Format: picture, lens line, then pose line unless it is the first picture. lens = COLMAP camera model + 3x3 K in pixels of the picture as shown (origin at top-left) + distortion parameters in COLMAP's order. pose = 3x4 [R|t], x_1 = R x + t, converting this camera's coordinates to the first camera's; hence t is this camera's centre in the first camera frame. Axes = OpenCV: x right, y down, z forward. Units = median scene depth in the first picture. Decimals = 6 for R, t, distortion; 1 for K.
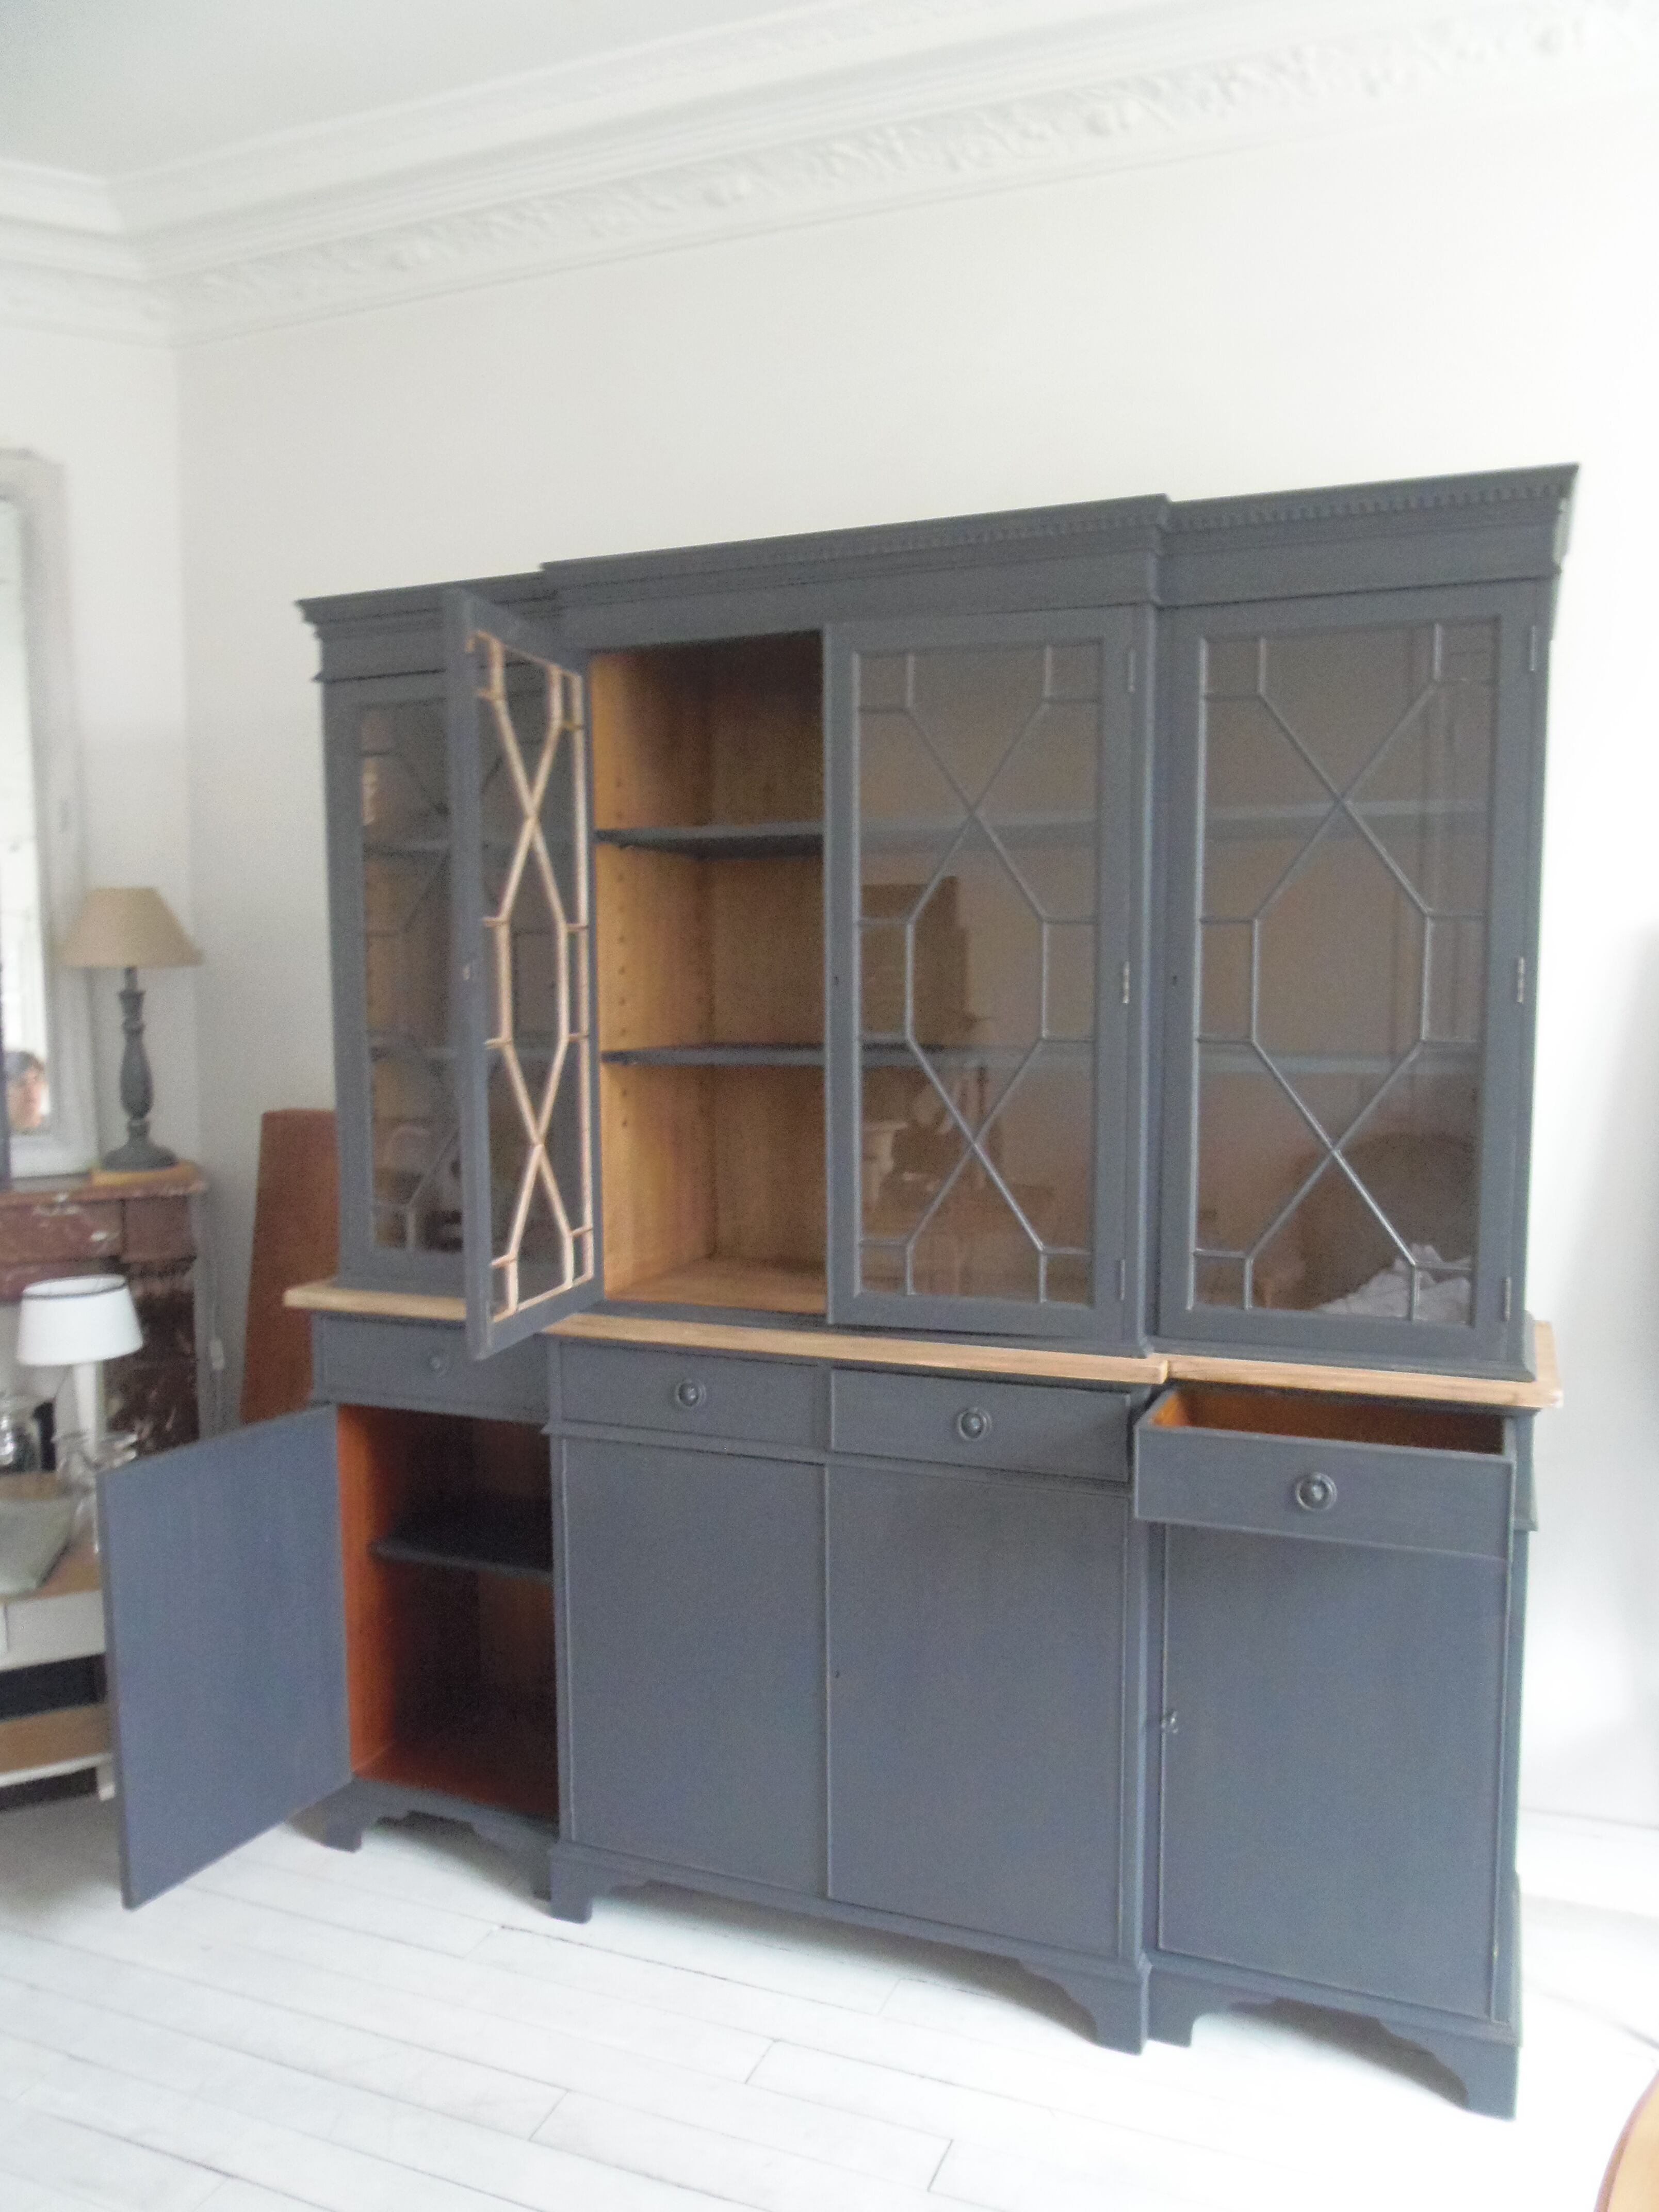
lens RADIAL K [[1573.5, 0, 868.2], [0, 1573.5, 1112.2], [0, 0, 1]] dist [0.004910, -0.000326]
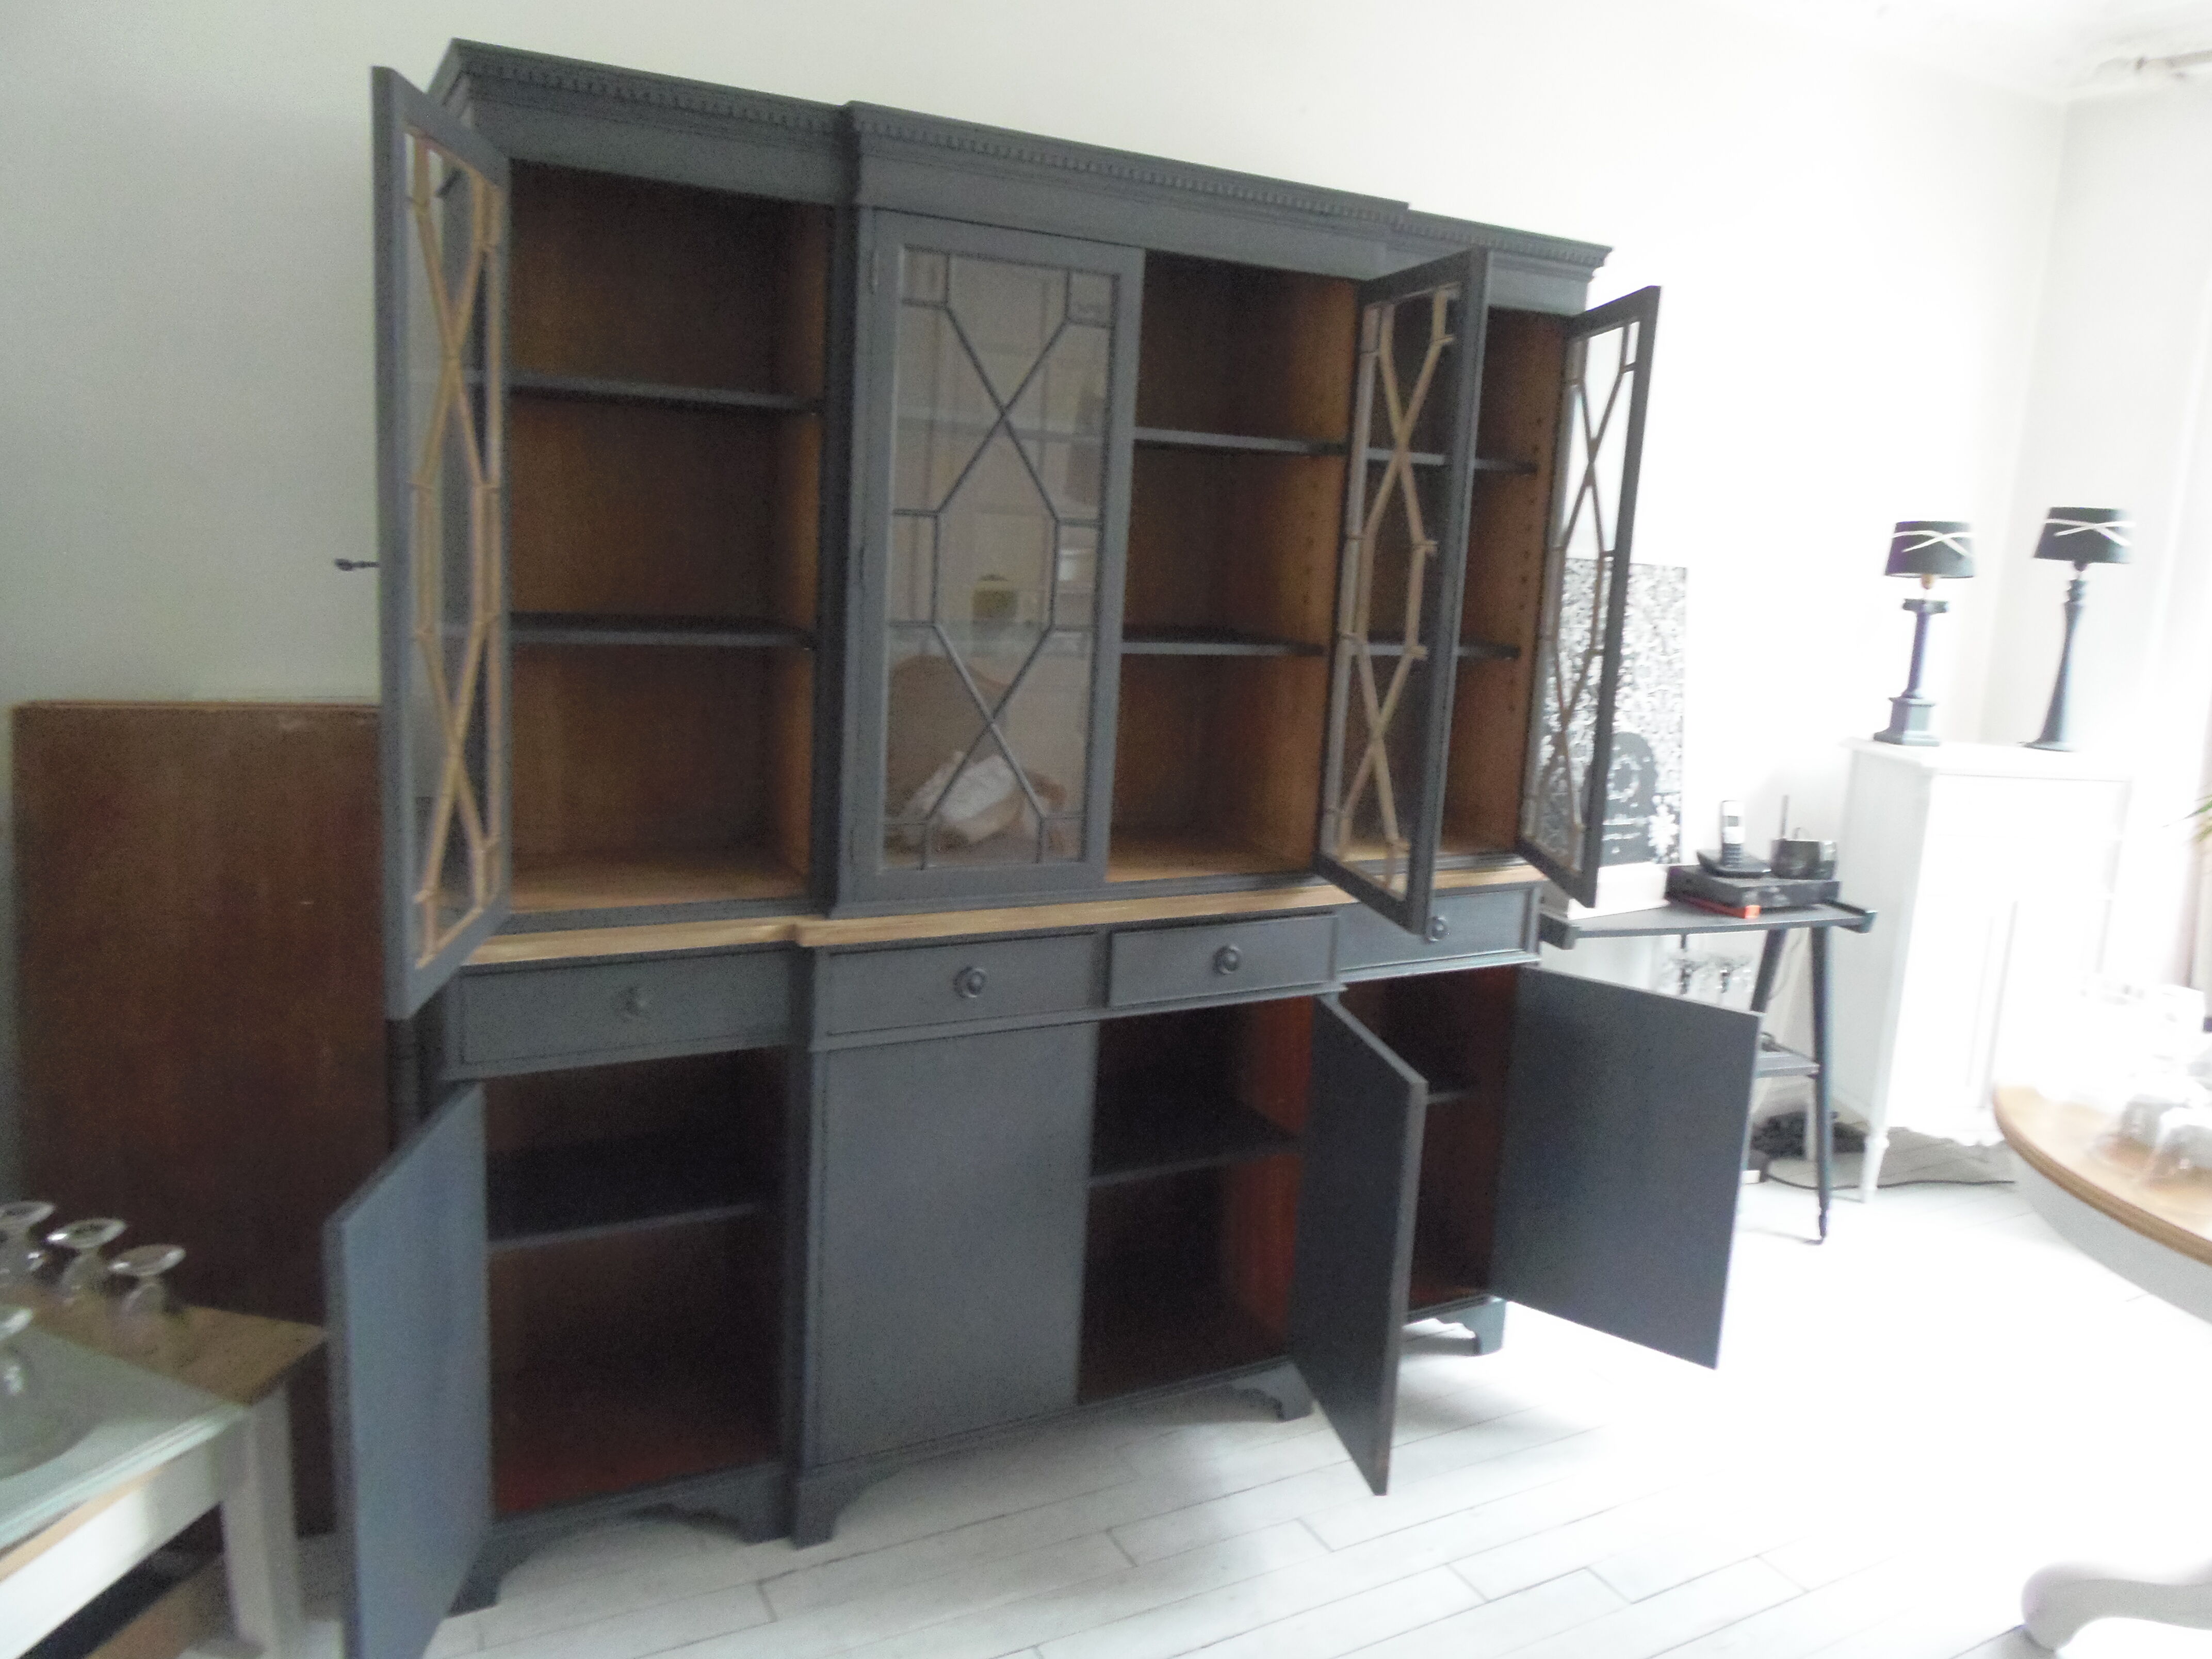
lens RADIAL K [[1526.9, 0, 1101.2], [0, 1526.9, 803.5], [0, 0, 1]] dist [0.026168, -0.002149]
pose [[0.678131, -0.077074, 0.730889, -0.670177], [0.011886, 0.995506, 0.093951, -0.024159], [-0.734845, -0.055024, 0.675999, 0.239690]]
